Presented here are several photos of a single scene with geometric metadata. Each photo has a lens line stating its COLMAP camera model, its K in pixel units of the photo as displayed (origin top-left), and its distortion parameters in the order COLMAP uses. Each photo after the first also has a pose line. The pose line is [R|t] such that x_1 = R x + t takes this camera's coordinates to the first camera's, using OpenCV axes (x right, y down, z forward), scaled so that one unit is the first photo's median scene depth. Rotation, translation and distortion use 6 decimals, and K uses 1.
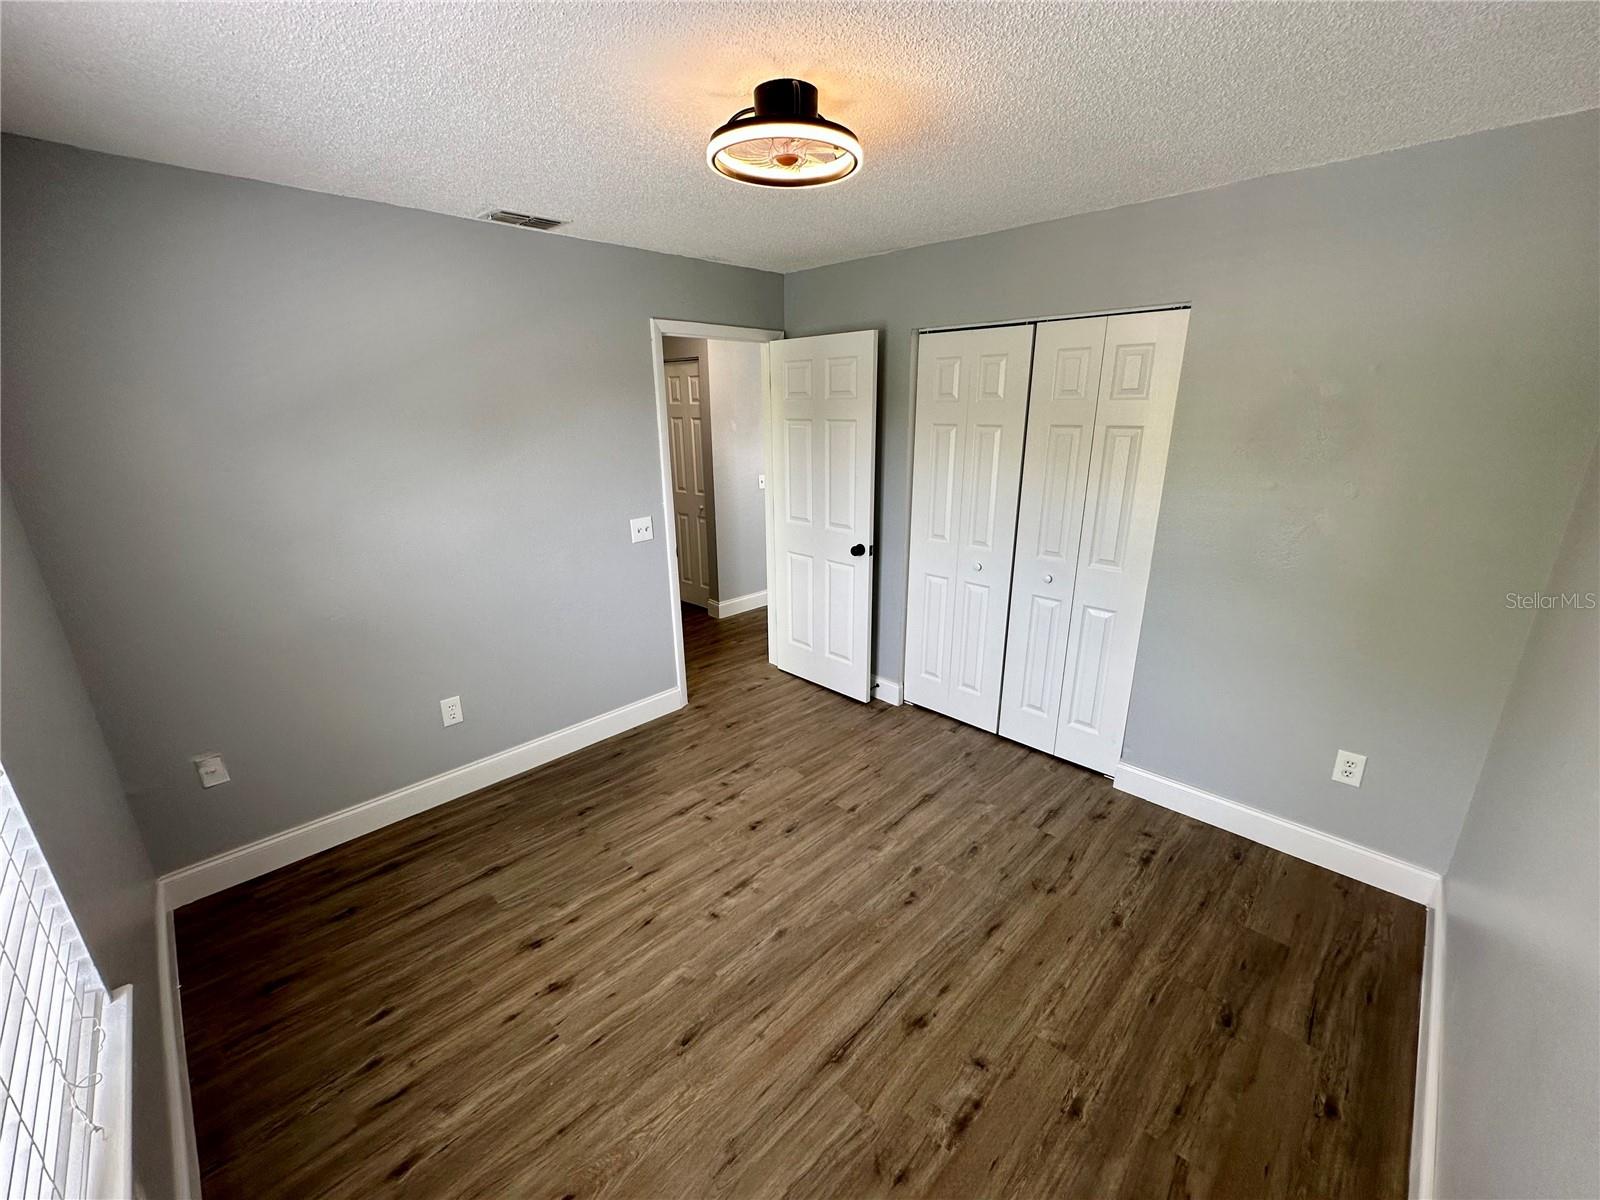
lens RADIAL K [[639.9, 0, 797.9], [0, 639.9, 601.2], [0, 0, 1]] dist [-0.003393, 0.000692]
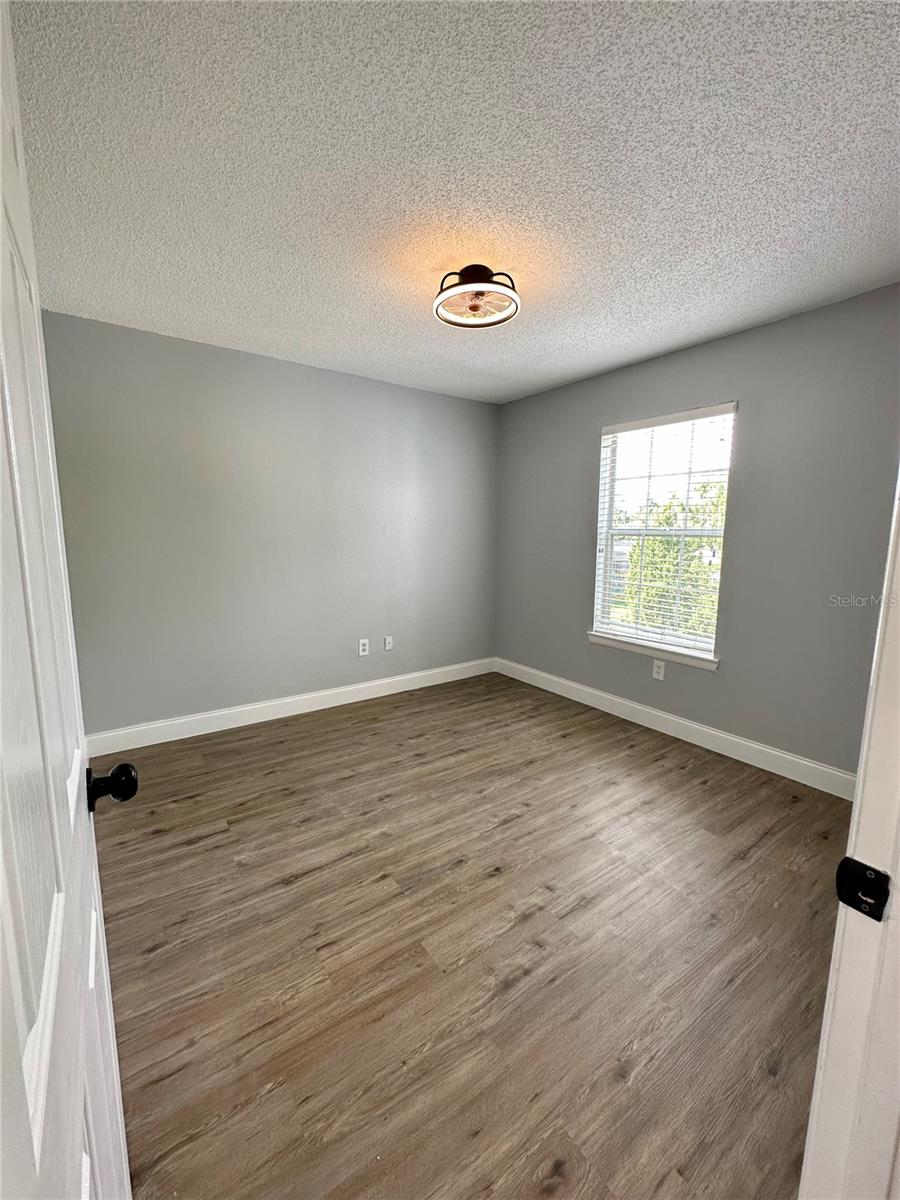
lens RADIAL K [[479.9, 0, 450.0], [0, 479.9, 600.0], [0, 0, 1]] dist [-0.003393, 0.000692]
pose [[-0.985053, -0.022113, 0.170828, -0.123048], [0.053488, 0.903434, 0.425378, -0.332760], [-0.163738, 0.428157, -0.888747, 1.600049]]
